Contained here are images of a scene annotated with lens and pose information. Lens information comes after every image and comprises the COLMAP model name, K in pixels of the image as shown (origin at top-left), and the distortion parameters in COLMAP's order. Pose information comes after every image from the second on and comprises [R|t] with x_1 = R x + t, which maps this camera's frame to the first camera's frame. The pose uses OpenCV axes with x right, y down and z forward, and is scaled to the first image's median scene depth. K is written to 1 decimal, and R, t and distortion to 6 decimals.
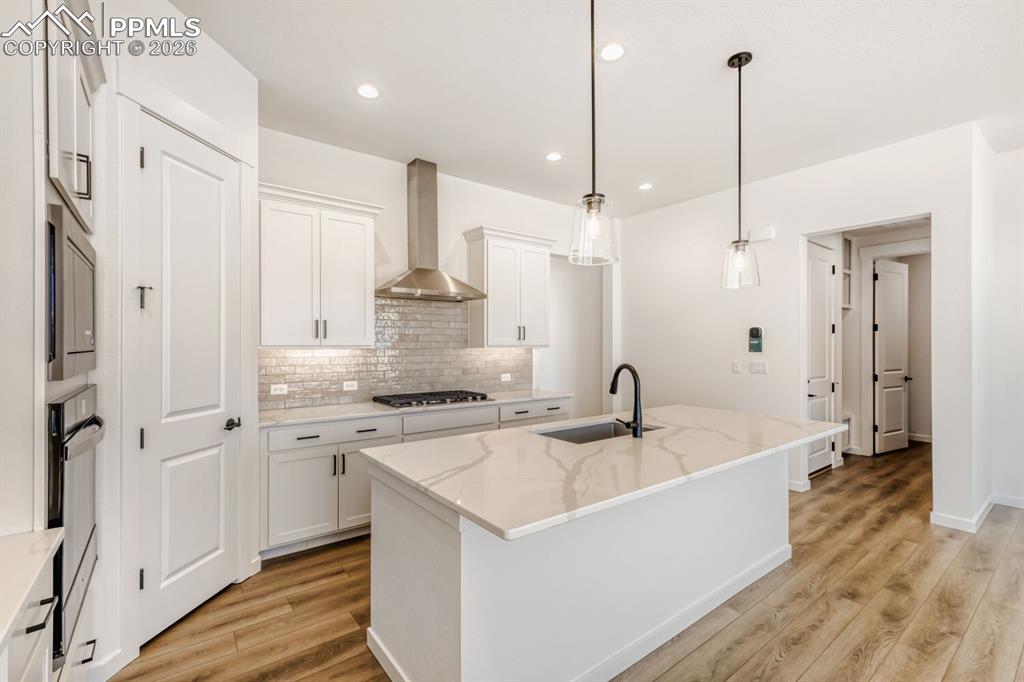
lens RADIAL K [[446.1, 0, 504.4], [0, 446.1, 345.8], [0, 0, 1]] dist [-0.000142, 0.000490]
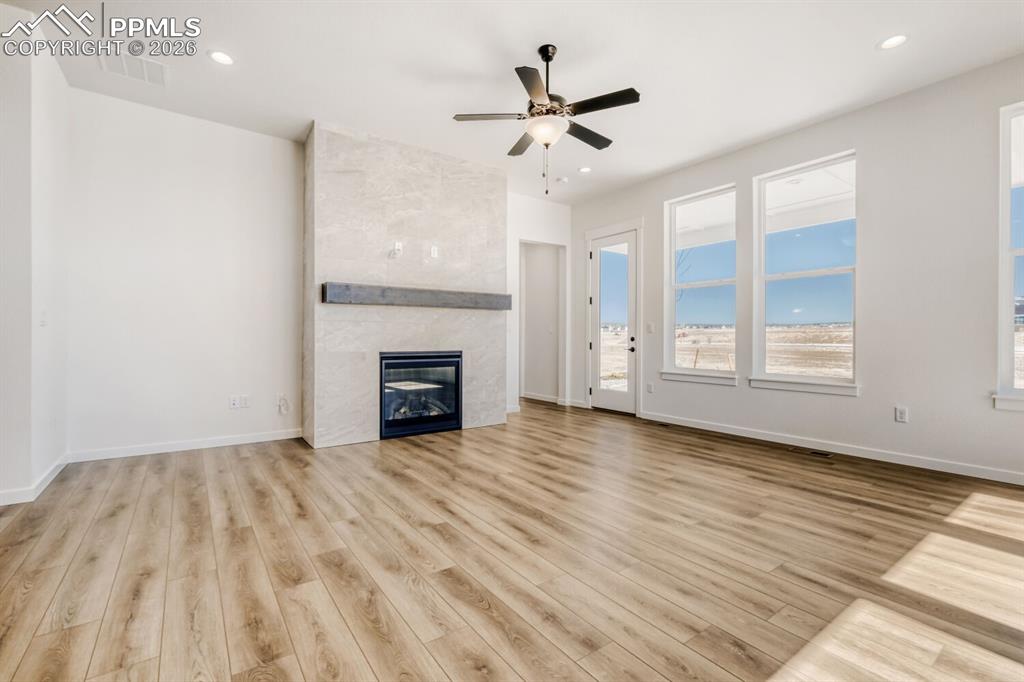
lens RADIAL K [[449.9, 0, 510.6], [0, 449.9, 342.4], [0, 0, 1]] dist [0.001048, 0.000026]
pose [[0.016549, -0.009199, 0.999821, 0.242194], [-0.005194, 0.999943, 0.009286, 0.118376], [-0.999850, -0.005347, 0.016500, 0.093791]]
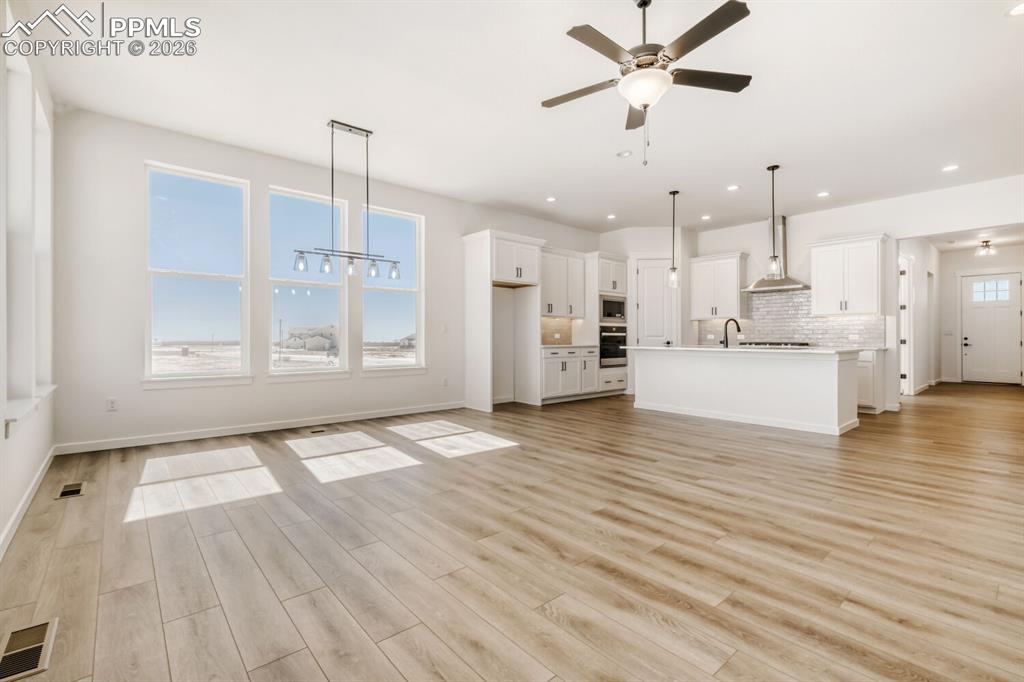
lens RADIAL K [[453.1, 0, 508.7], [0, 453.1, 337.1], [0, 0, 1]] dist [-0.002133, 0.000179]
pose [[0.070408, 0.001067, -0.997518, 2.183046], [-0.001279, 0.999999, 0.000979, 0.114662], [0.997517, 0.001207, 0.070409, -0.309206]]
